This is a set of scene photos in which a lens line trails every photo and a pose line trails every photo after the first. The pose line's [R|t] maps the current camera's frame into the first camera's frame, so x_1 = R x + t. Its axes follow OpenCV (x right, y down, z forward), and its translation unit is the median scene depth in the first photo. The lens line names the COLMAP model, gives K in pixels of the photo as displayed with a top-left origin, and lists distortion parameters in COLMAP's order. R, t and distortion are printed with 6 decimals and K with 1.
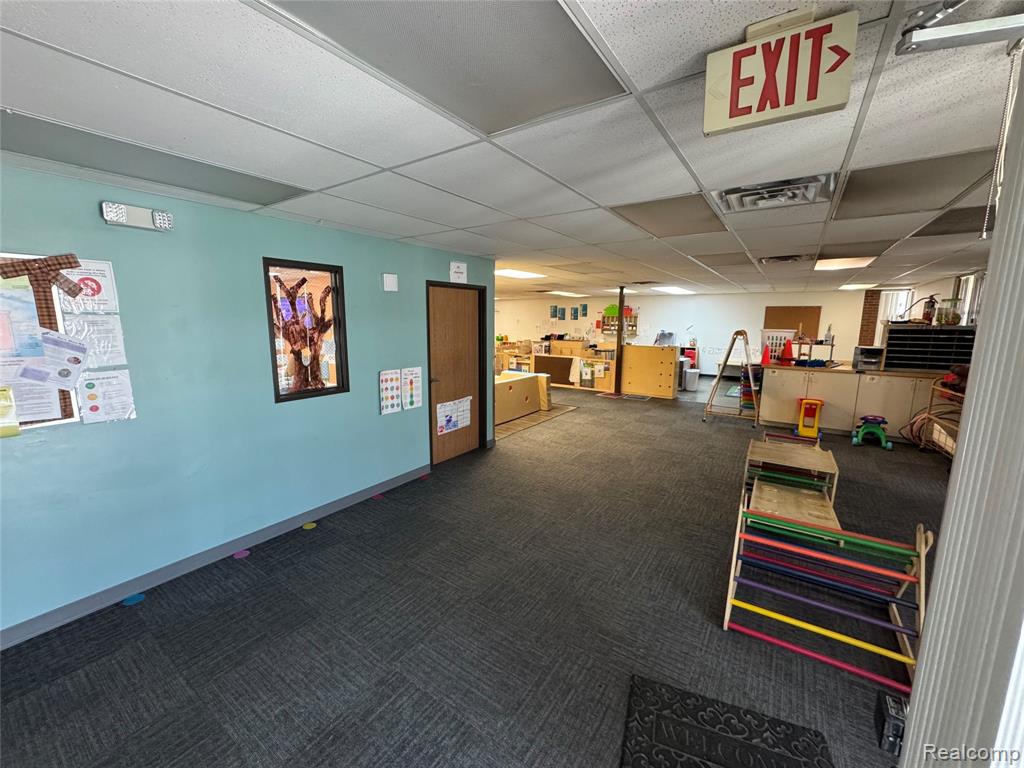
lens RADIAL K [[403.7, 0, 514.3], [0, 403.7, 383.9], [0, 0, 1]] dist [0.000619, -0.000078]
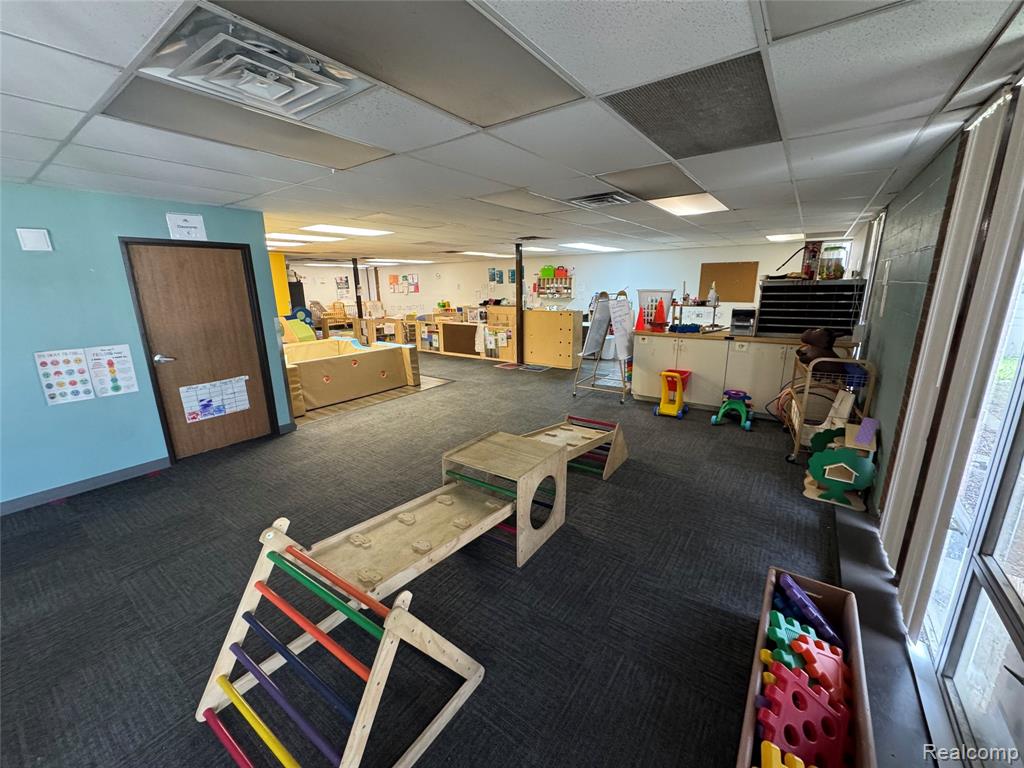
lens RADIAL K [[403.7, 0, 512.8], [0, 403.7, 384.8], [0, 0, 1]] dist [0.000619, -0.000078]
pose [[0.999524, -0.015180, -0.026851, 0.419189], [0.017419, 0.996211, 0.085208, -0.011962], [0.025456, -0.085635, 0.996001, 0.134557]]
